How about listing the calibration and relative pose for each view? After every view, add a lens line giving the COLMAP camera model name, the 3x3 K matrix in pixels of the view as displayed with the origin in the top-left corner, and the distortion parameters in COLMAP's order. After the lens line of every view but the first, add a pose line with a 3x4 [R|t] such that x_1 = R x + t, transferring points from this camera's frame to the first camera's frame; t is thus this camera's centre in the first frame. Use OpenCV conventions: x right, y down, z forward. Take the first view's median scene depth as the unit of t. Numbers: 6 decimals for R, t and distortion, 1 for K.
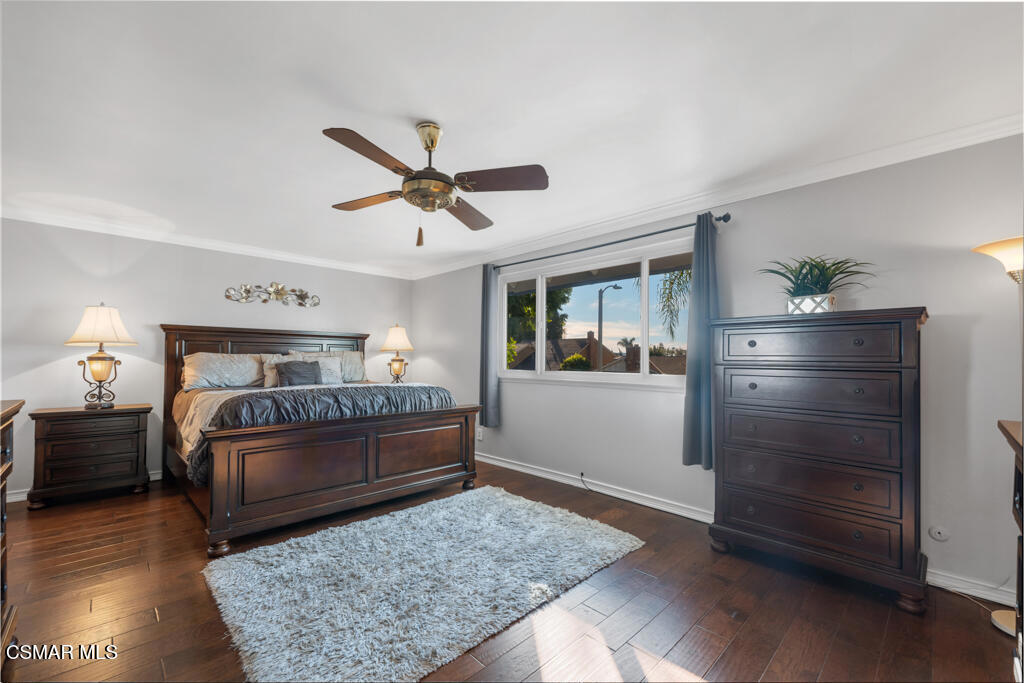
lens RADIAL K [[420.8, 0, 501.7], [0, 420.8, 356.6], [0, 0, 1]] dist [0.002535, 0.000213]
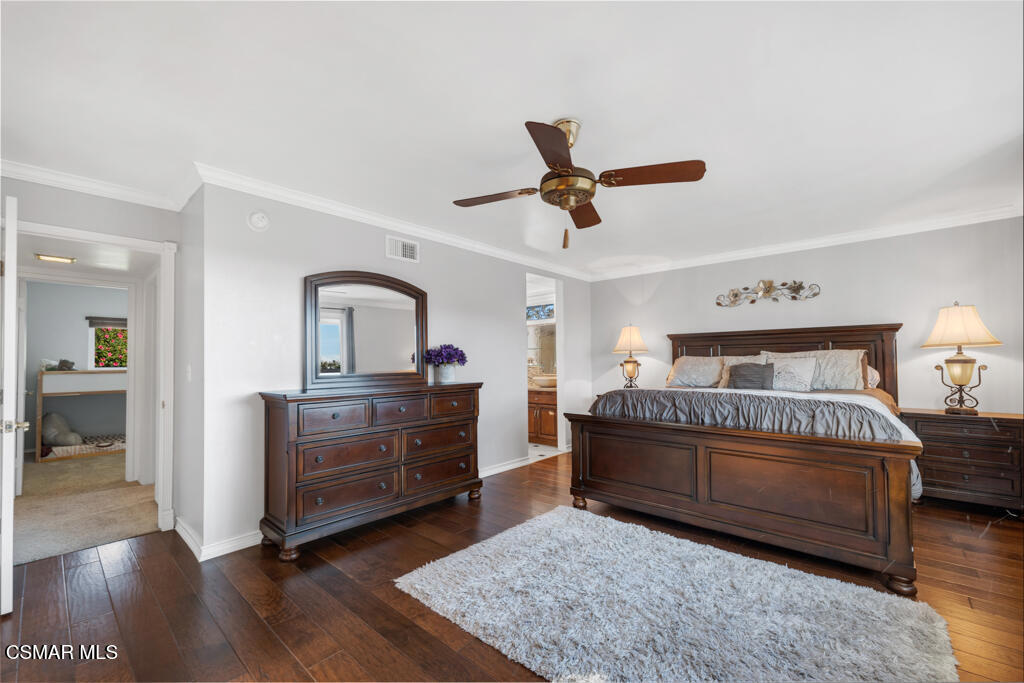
lens RADIAL K [[420.8, 0, 510.5], [0, 420.8, 348.1], [0, 0, 1]] dist [0.002535, 0.000213]
pose [[0.072343, -0.040839, -0.996543, 0.424813], [0.013730, 0.999107, -0.039947, 0.008005], [0.997285, -0.010792, 0.072839, 0.429293]]
